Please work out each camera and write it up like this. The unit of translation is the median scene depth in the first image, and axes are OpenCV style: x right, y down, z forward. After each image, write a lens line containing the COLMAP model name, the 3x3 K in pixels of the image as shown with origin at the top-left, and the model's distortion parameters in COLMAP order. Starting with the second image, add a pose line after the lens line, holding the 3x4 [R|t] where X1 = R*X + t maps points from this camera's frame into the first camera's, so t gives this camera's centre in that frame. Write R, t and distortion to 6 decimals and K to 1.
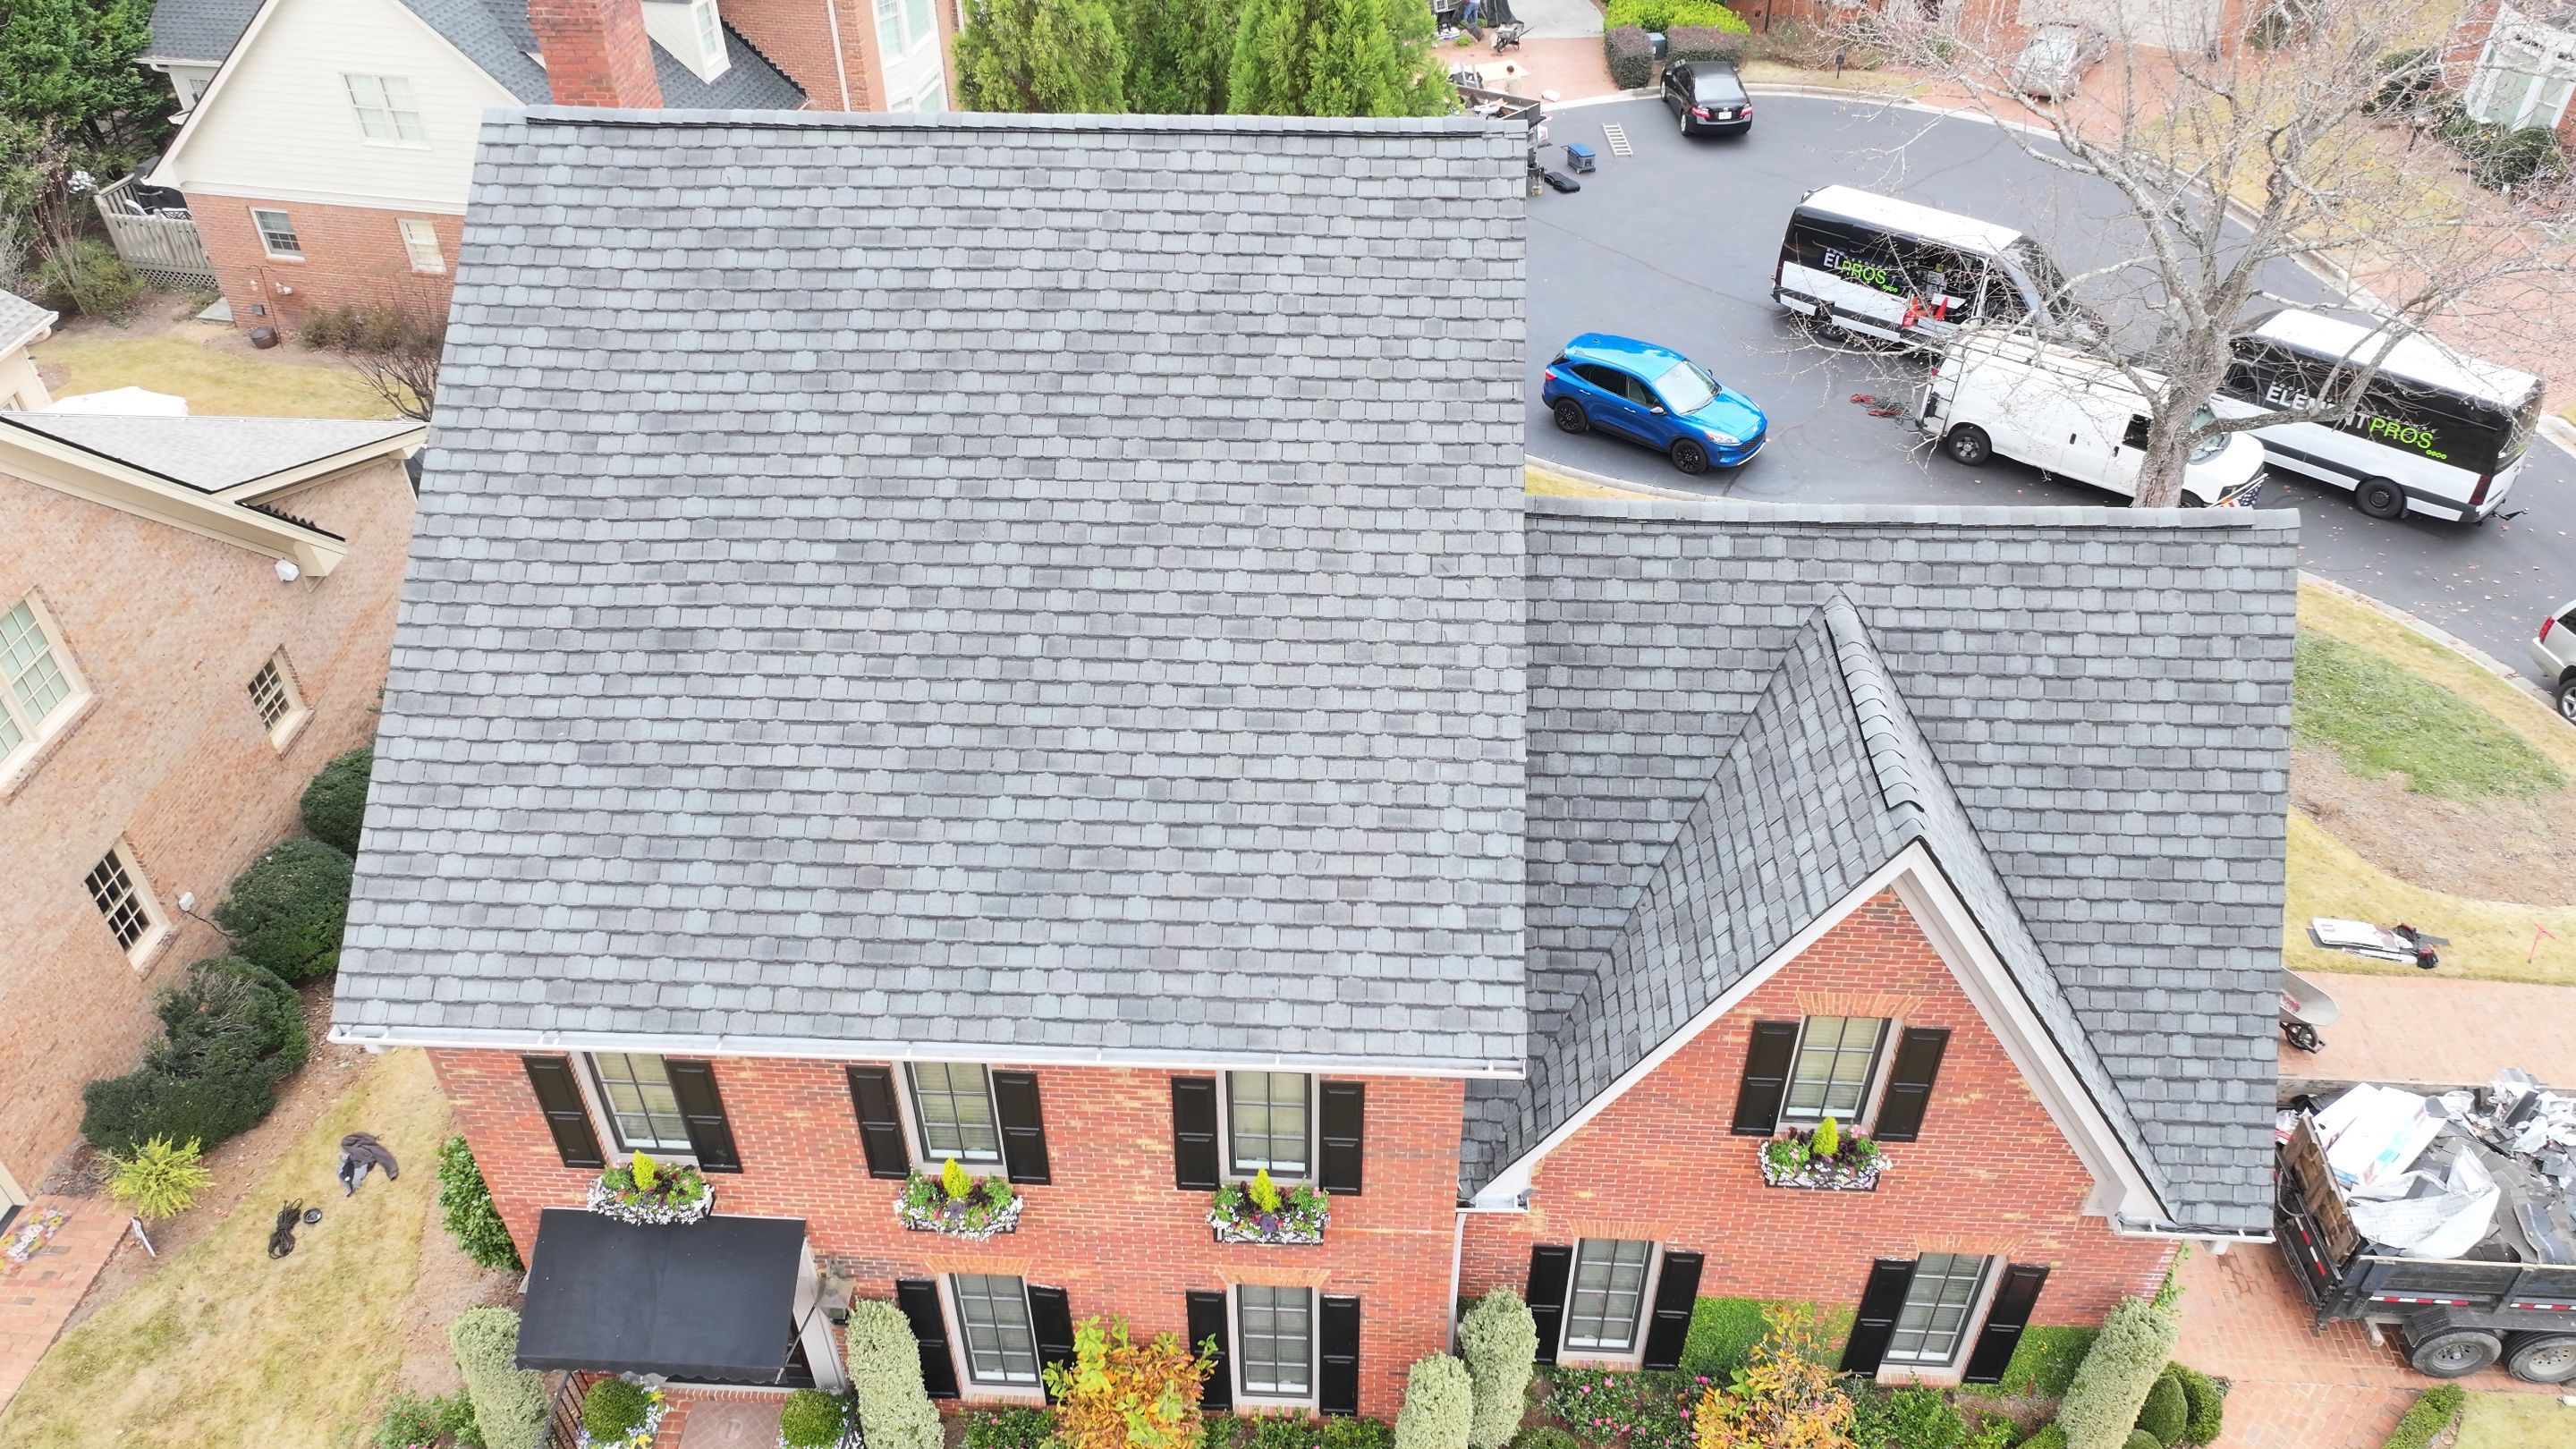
lens RADIAL K [[1804.5, 0, 1296.6], [0, 1804.5, 730.1], [0, 0, 1]] dist [-0.006669, 0.025908]
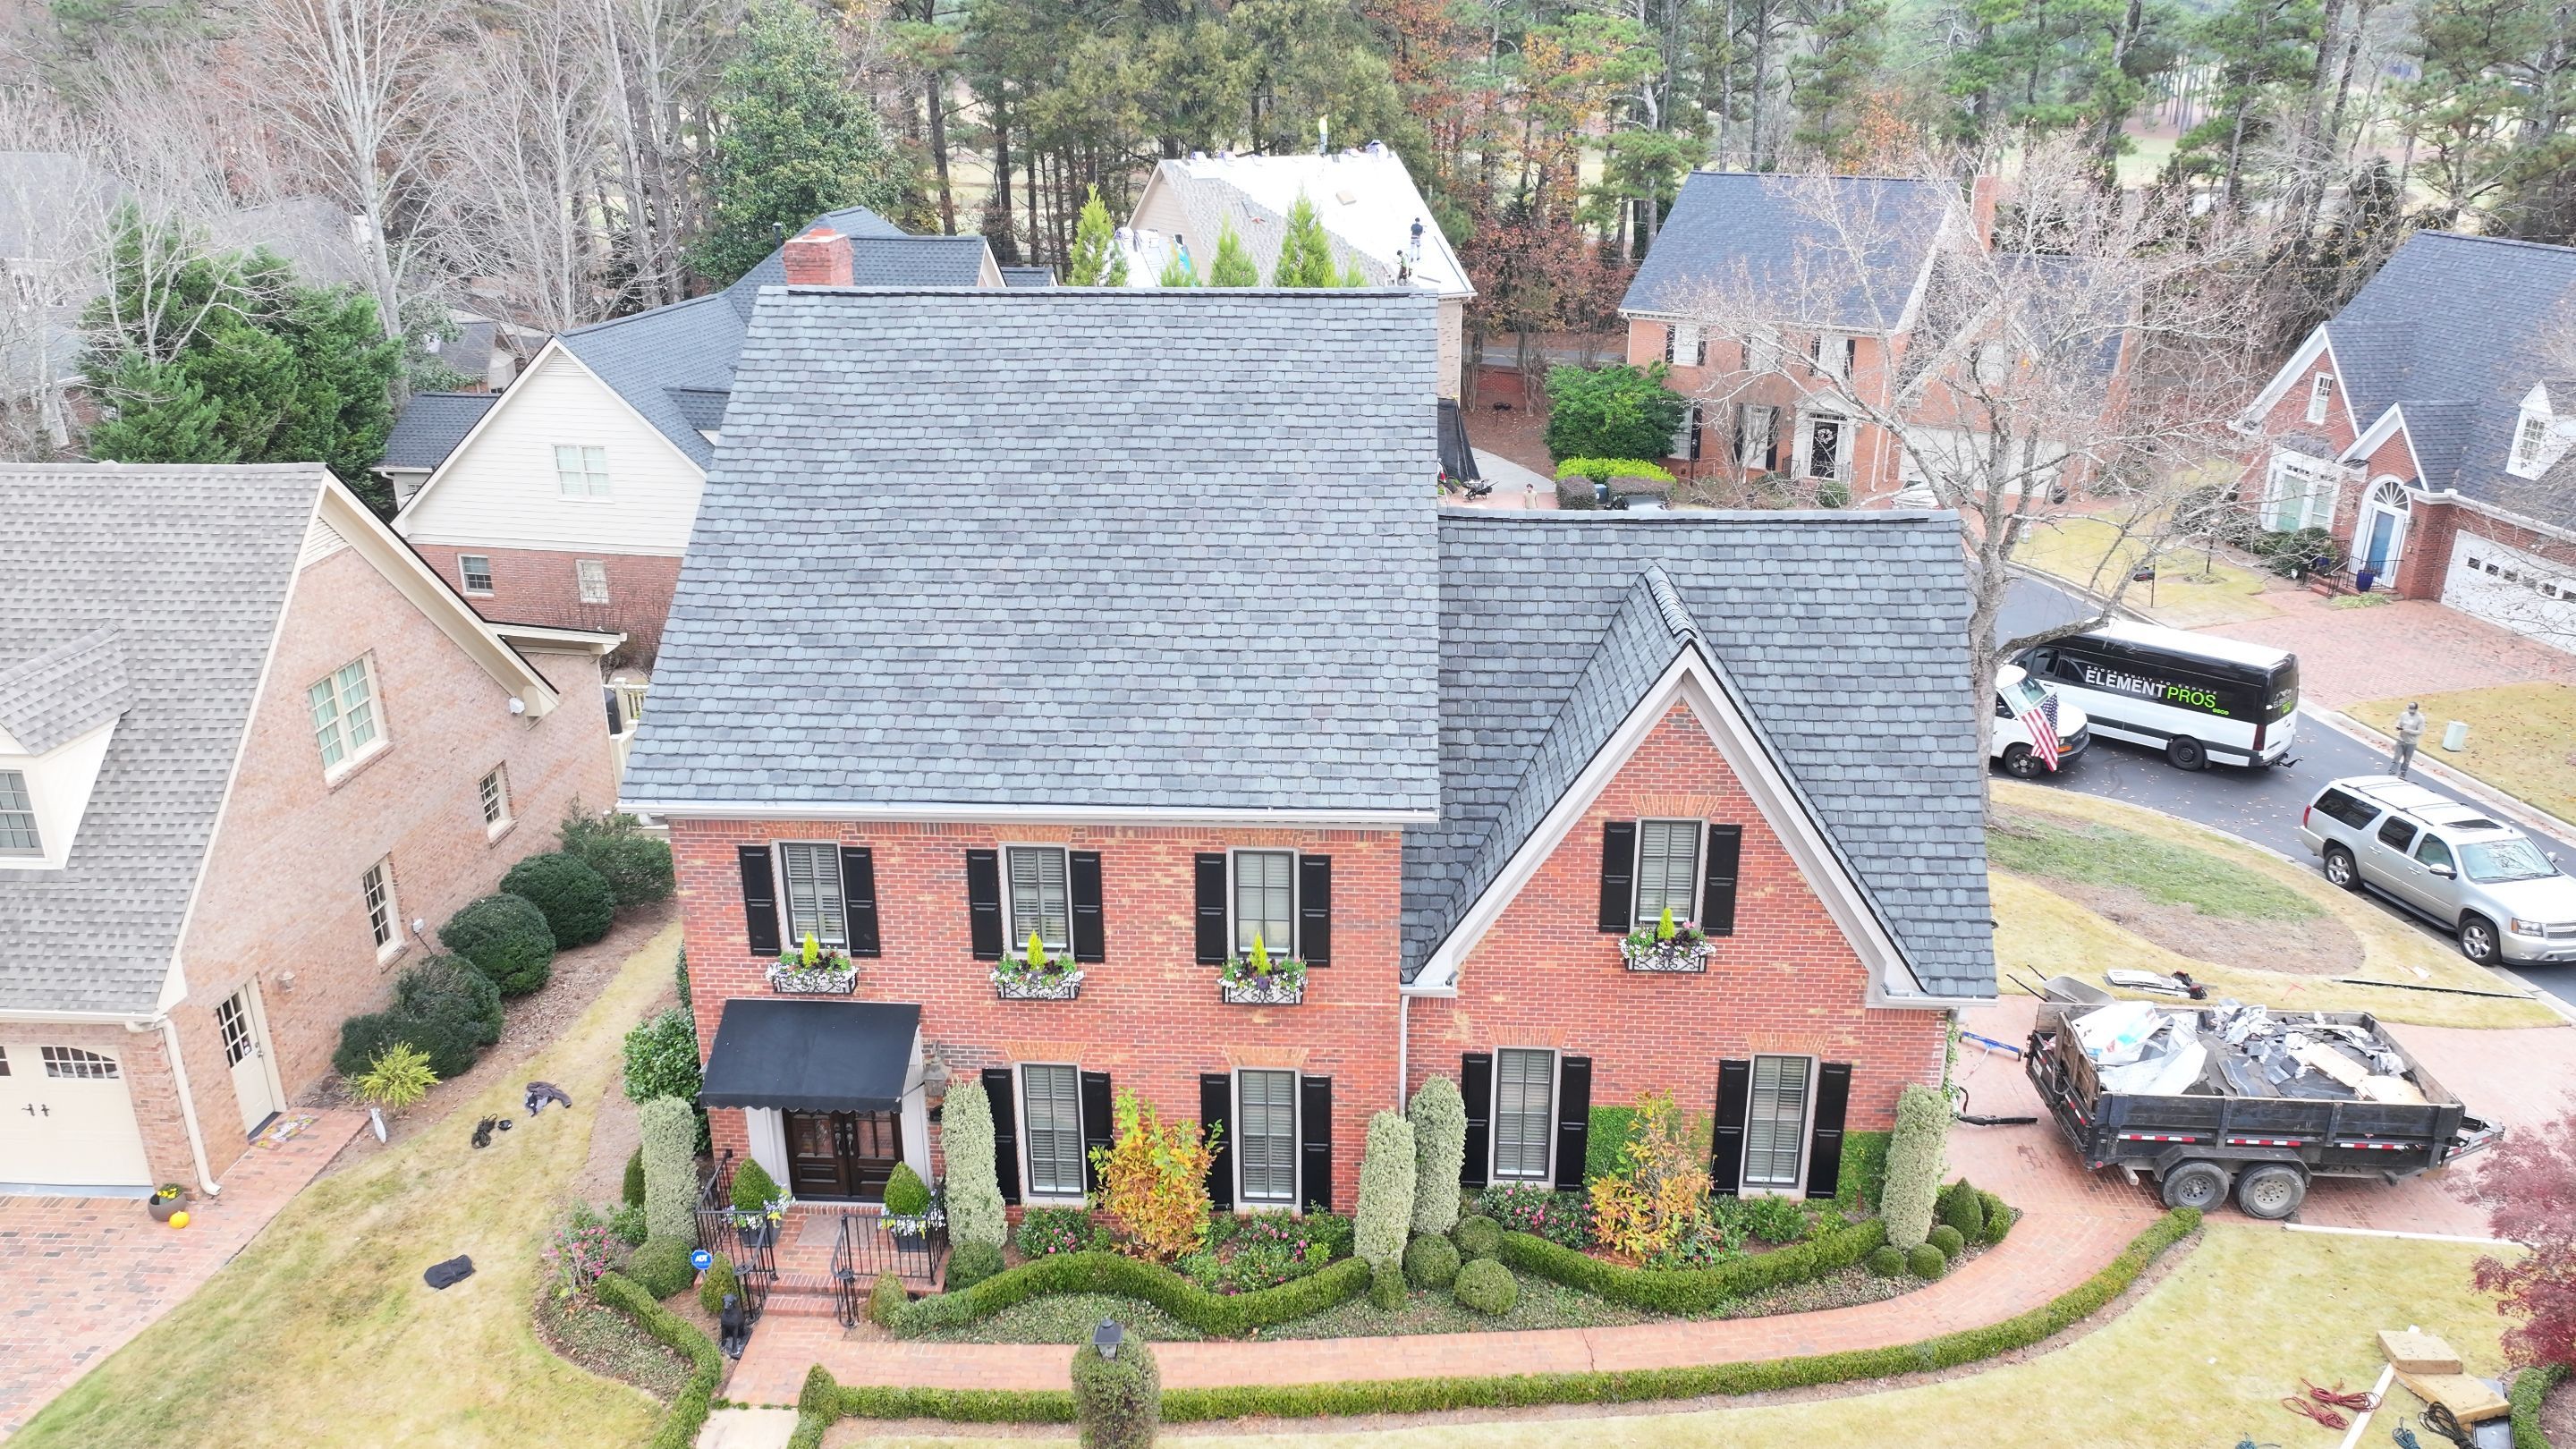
lens RADIAL K [[1804.5, 0, 1296.6], [0, 1804.5, 730.1], [0, 0, 1]] dist [-0.006669, 0.025908]
pose [[0.999974, 0.003549, -0.006248, 0.018100], [-0.005274, 0.952994, -0.302942, 0.500075], [0.004879, 0.302968, 0.952988, -0.363731]]
